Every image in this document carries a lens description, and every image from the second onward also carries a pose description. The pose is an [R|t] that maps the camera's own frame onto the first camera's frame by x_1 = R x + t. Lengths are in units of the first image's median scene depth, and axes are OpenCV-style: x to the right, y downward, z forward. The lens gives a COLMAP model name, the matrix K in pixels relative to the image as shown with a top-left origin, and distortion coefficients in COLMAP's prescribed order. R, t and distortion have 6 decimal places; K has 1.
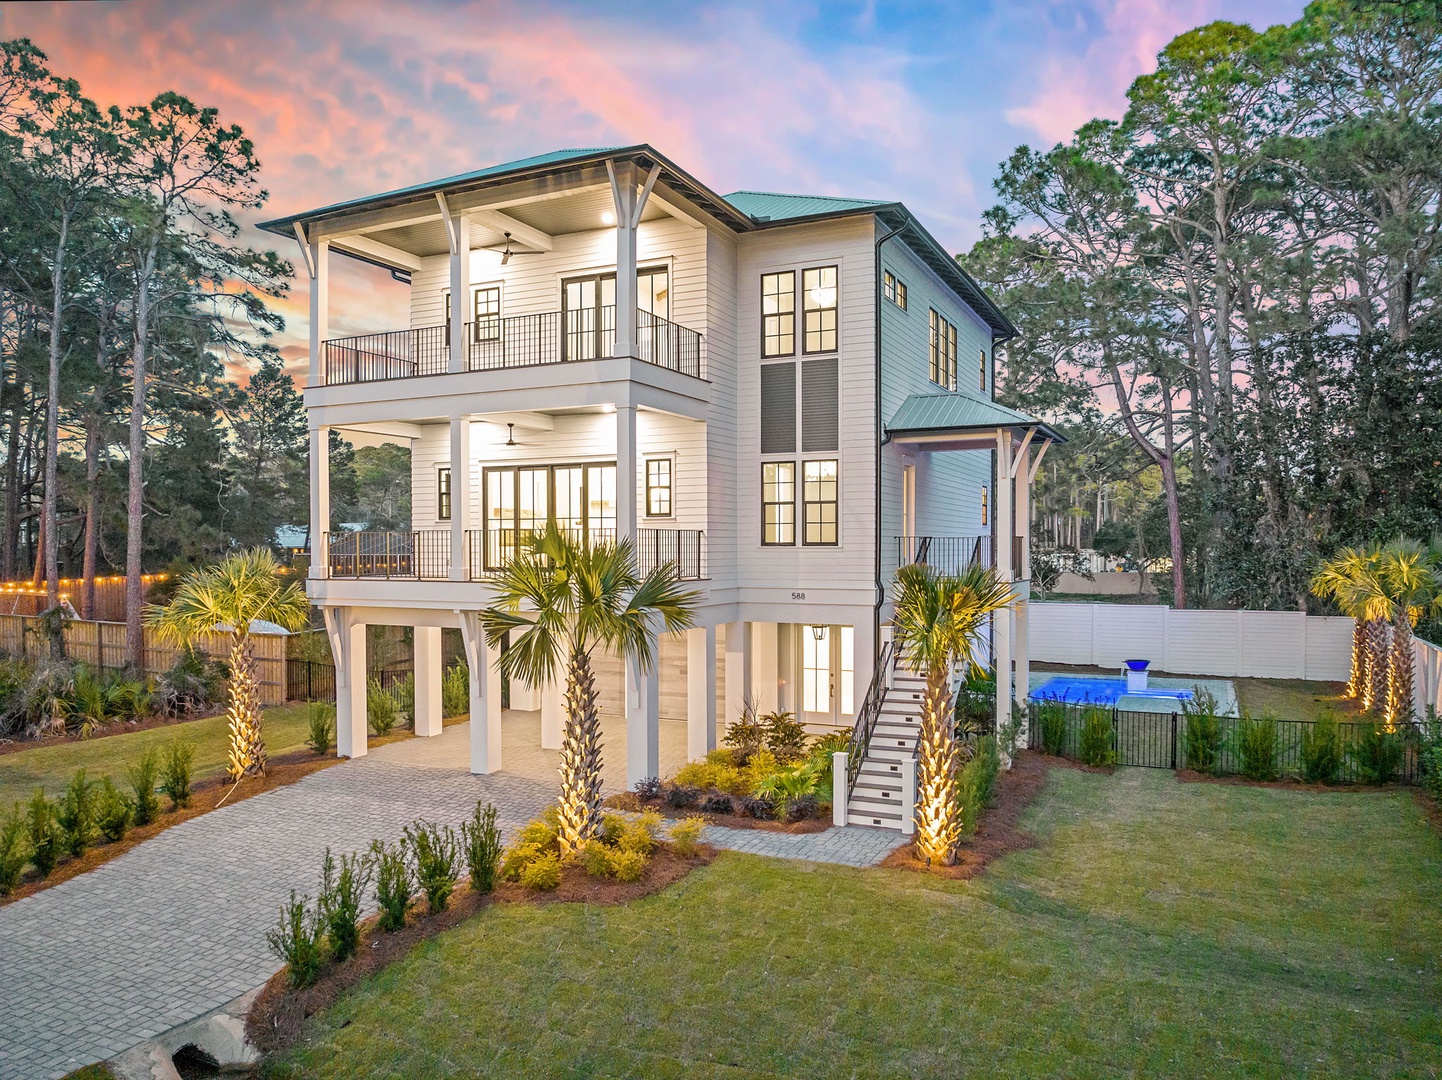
lens RADIAL K [[981.6, 0, 721.8], [0, 981.6, 509.6], [0, 0, 1]] dist [-0.025872, 0.009531]
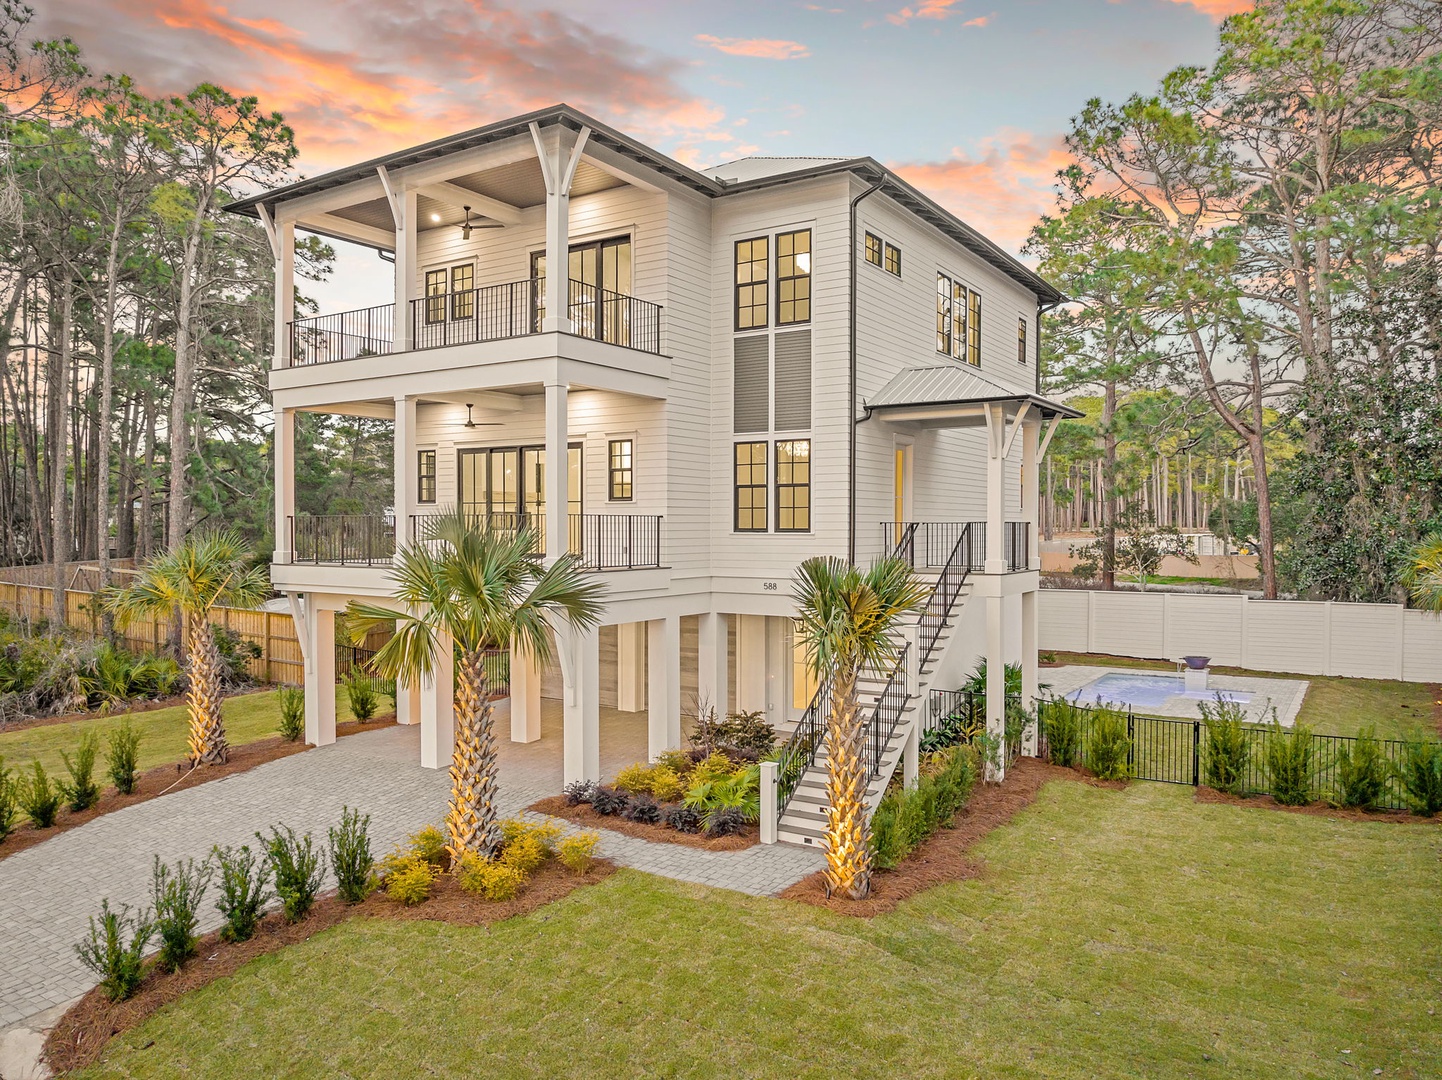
lens RADIAL K [[981.6, 0, 753.2], [0, 981.6, 490.8], [0, 0, 1]] dist [-0.025872, 0.009531]
pose [[0.993366, -0.005135, -0.114877, 0.160598], [0.004901, 0.999985, -0.002323, 0.000601], [0.114887, 0.001745, 0.993377, 0.079863]]
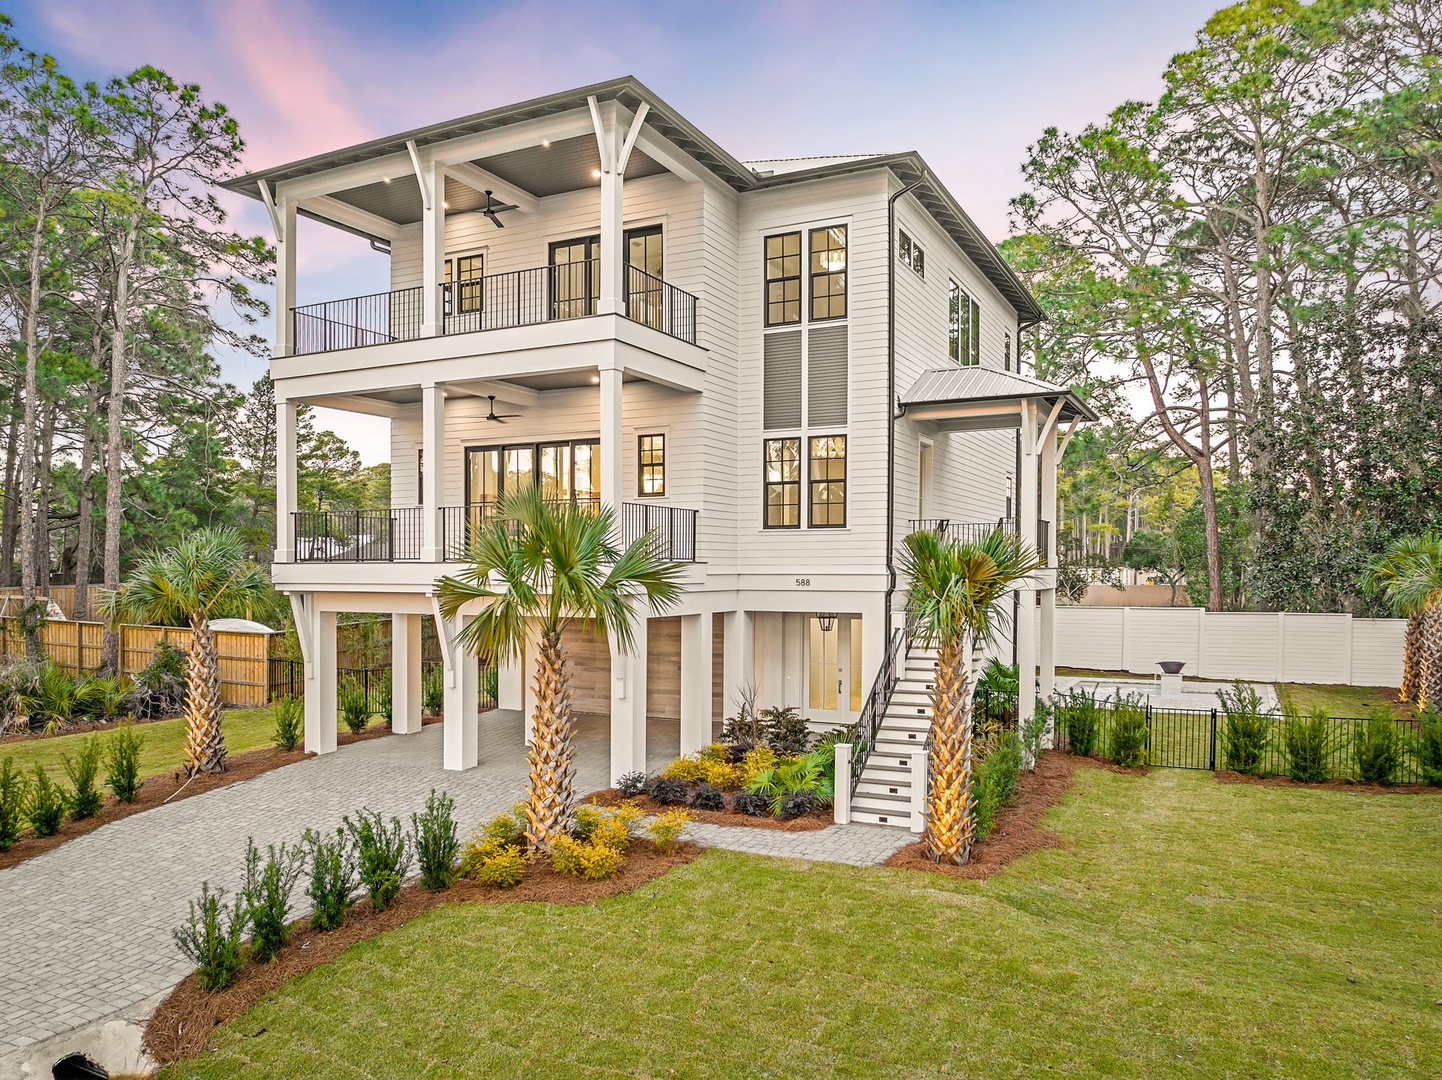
lens RADIAL K [[981.6, 0, 731.2], [0, 981.6, 556.8], [0, 0, 1]] dist [-0.025872, 0.009531]
pose [[0.999837, -0.000160, -0.018078, 0.025937], [0.000505, 0.999818, 0.019091, 0.044405], [0.018072, -0.019097, 0.999654, 0.074623]]
